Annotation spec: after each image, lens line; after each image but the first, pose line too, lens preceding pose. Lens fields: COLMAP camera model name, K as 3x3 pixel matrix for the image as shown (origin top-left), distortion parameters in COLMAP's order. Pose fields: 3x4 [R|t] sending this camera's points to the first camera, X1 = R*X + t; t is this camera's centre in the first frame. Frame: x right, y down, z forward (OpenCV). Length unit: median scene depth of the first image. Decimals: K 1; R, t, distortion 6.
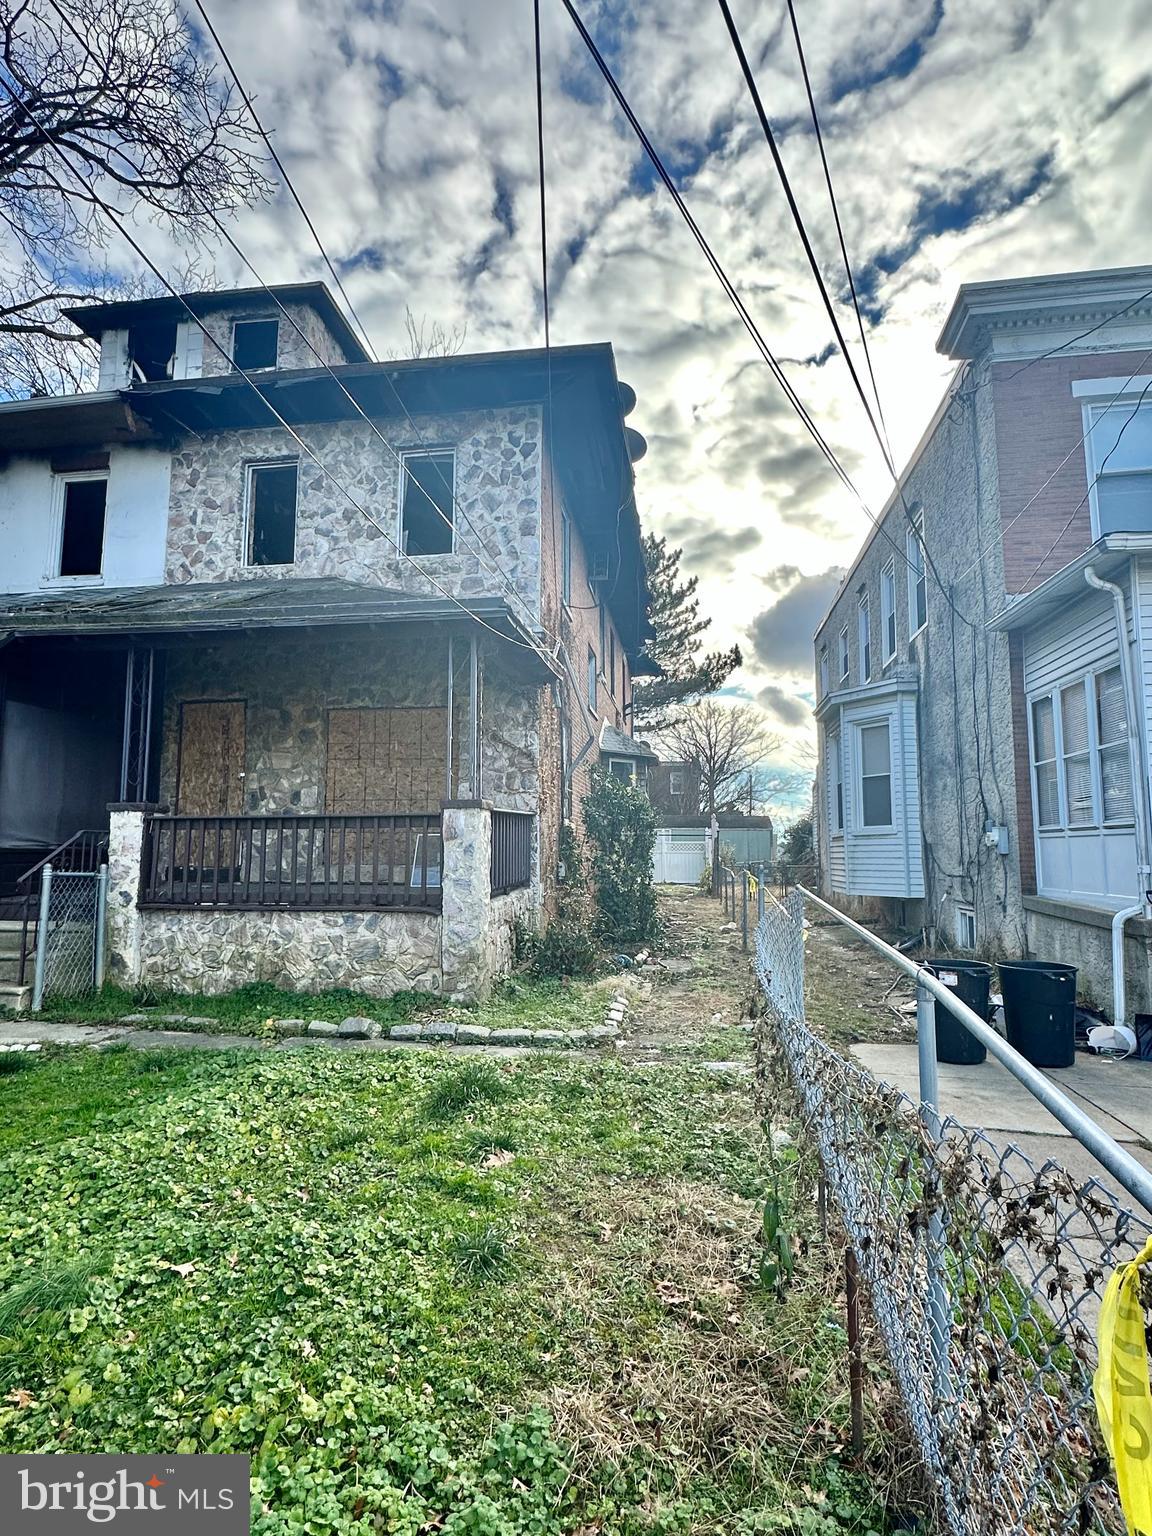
lens RADIAL K [[816.3, 0, 571.5], [0, 816.3, 766.5], [0, 0, 1]] dist [-0.003538, 0.001528]
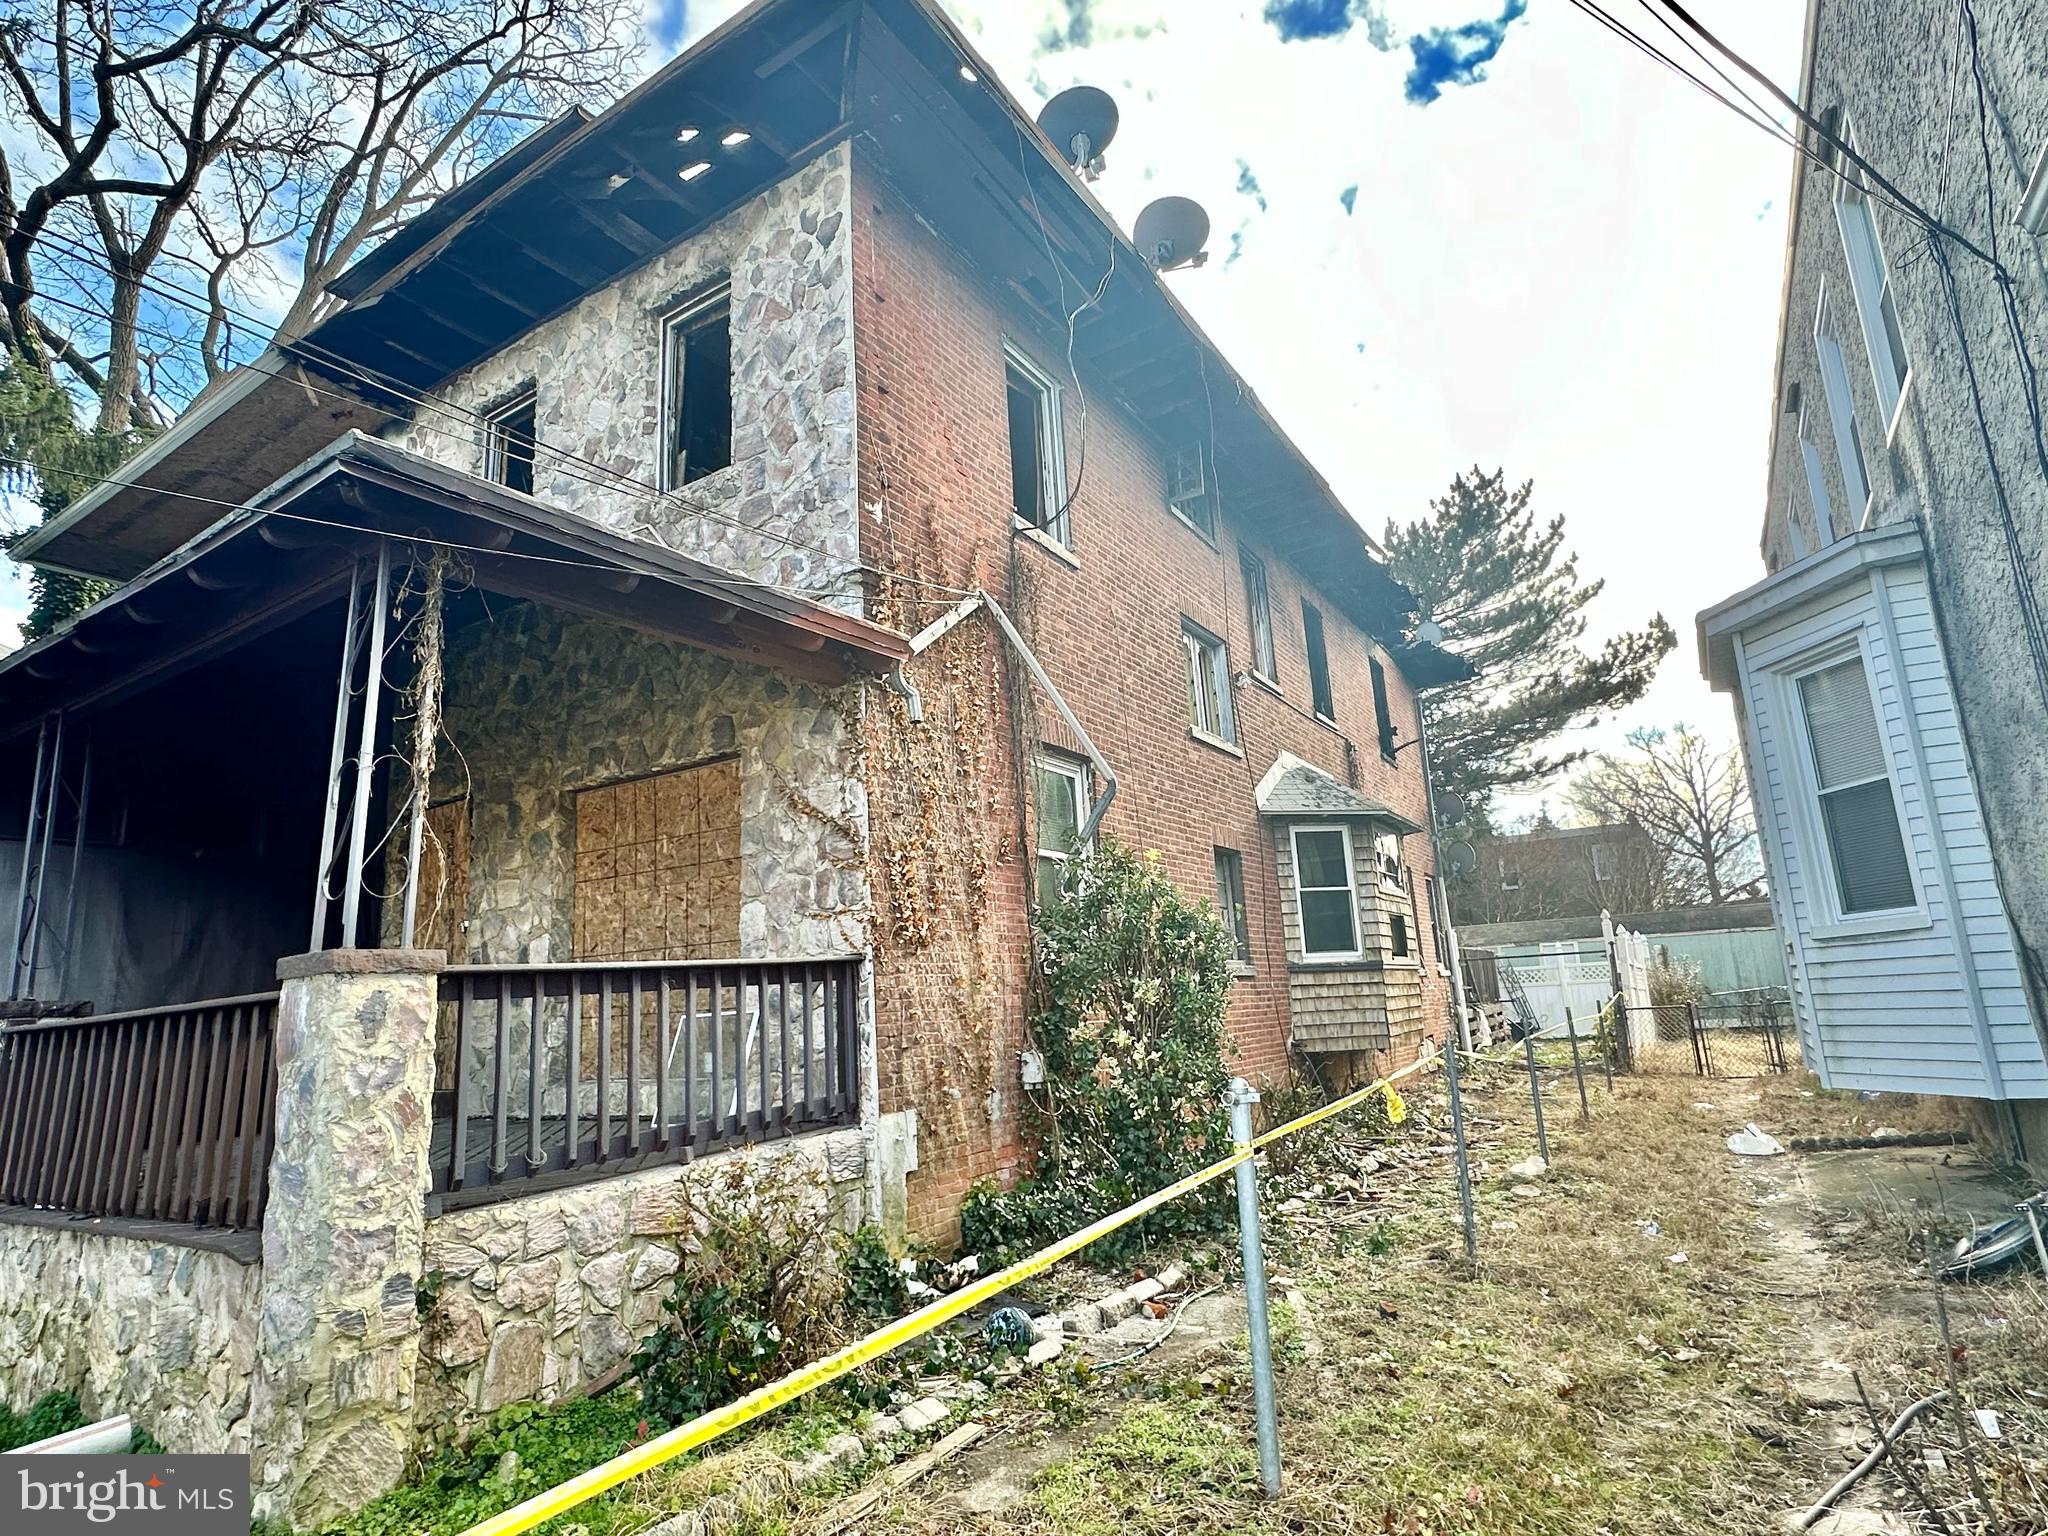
lens RADIAL K [[1088.4, 0, 1028.9], [0, 1088.4, 775.6], [0, 0, 1]] dist [-0.003538, 0.001528]
pose [[0.914126, -0.136912, -0.381614, 0.268487], [0.100495, 0.988399, -0.113882, 0.034127], [0.392778, 0.065752, 0.917280, 0.450704]]
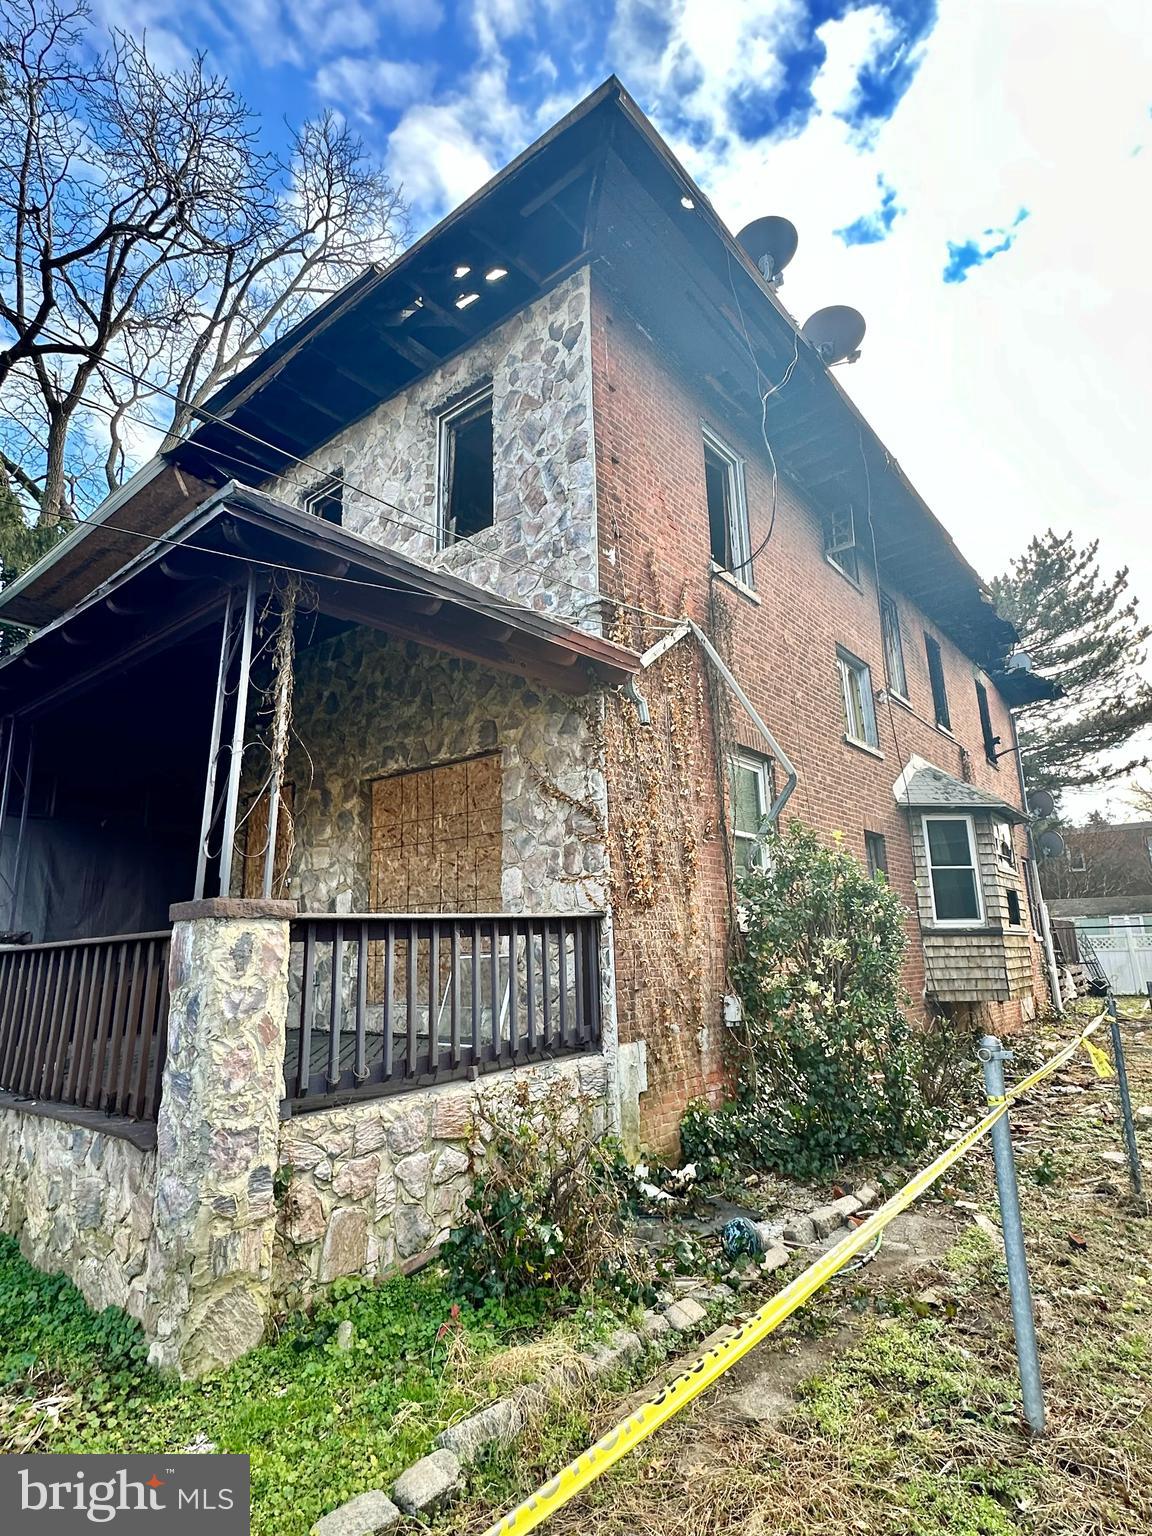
lens RADIAL K [[816.3, 0, 575.0], [0, 816.3, 766.1], [0, 0, 1]] dist [-0.003538, 0.001528]
pose [[0.862430, -0.137705, -0.487085, 0.211202], [0.079108, 0.987127, -0.139005, 0.031732], [0.499956, 0.081349, 0.862221, 0.475692]]
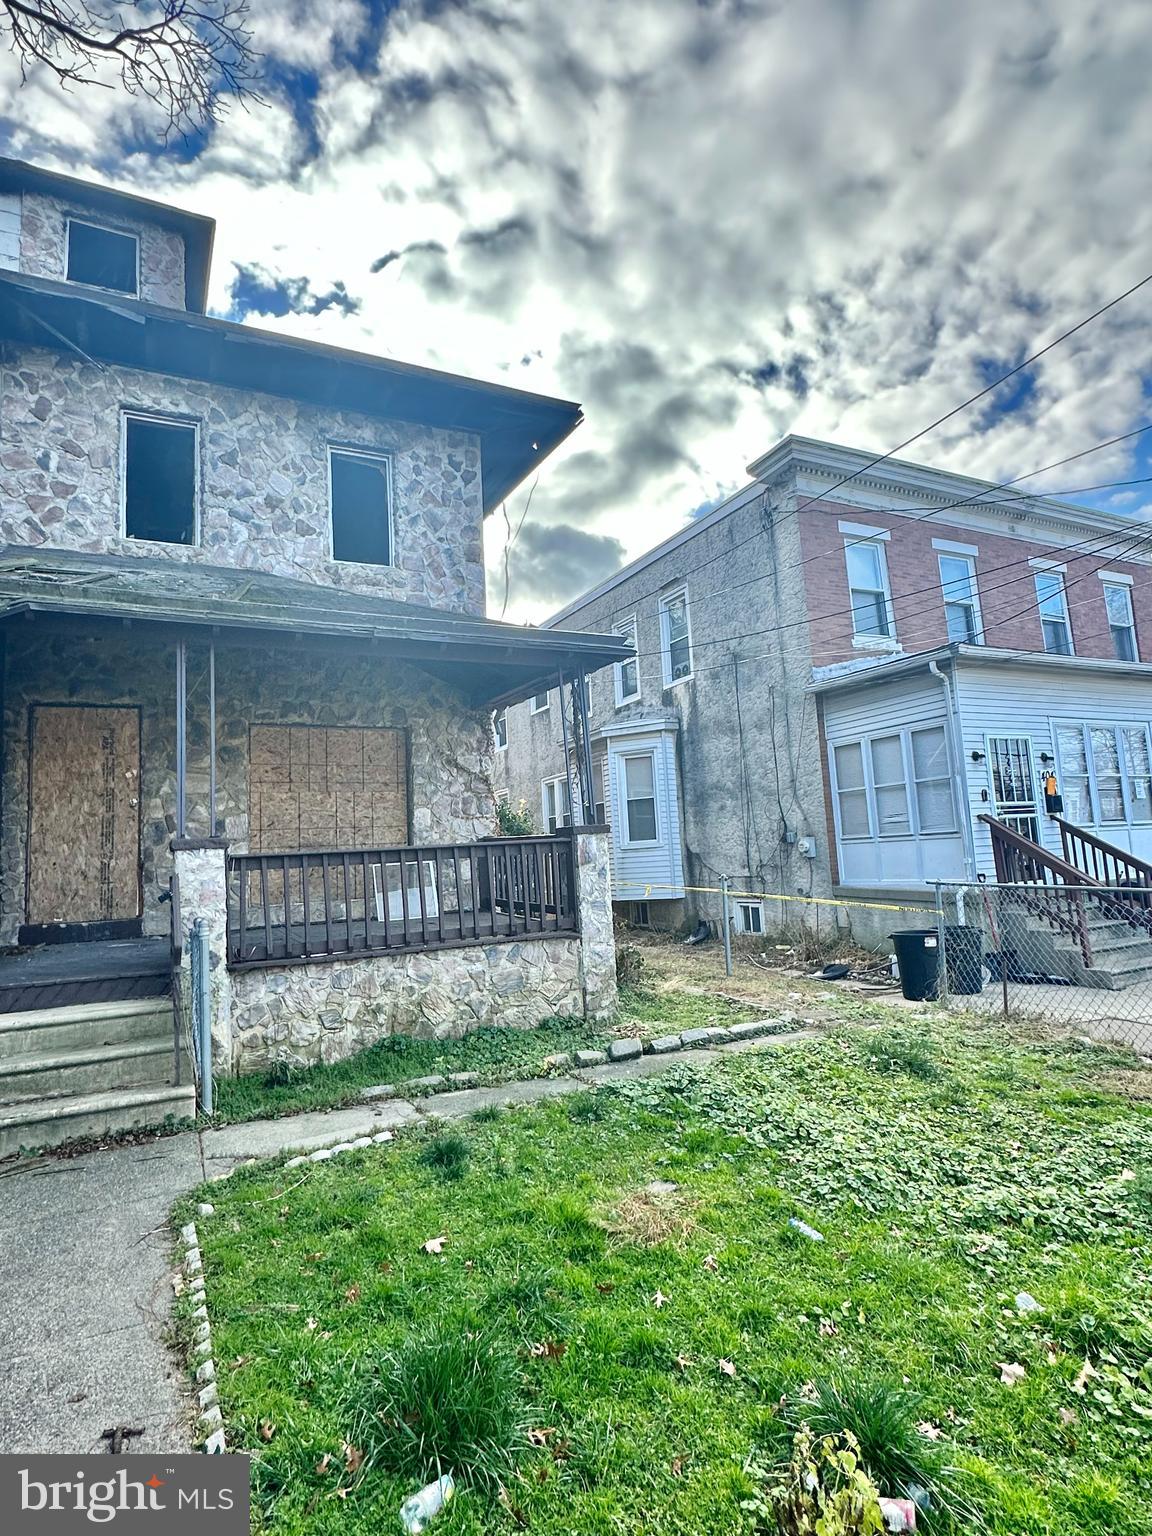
lens RADIAL K [[816.3, 0, 565.6], [0, 816.3, 766.4], [0, 0, 1]] dist [-0.003538, 0.001528]
pose [[0.815596, 0.020012, 0.578275, -0.528729], [-0.005429, 0.999622, -0.026936, -0.004185], [-0.578596, 0.018829, 0.815397, 0.114225]]
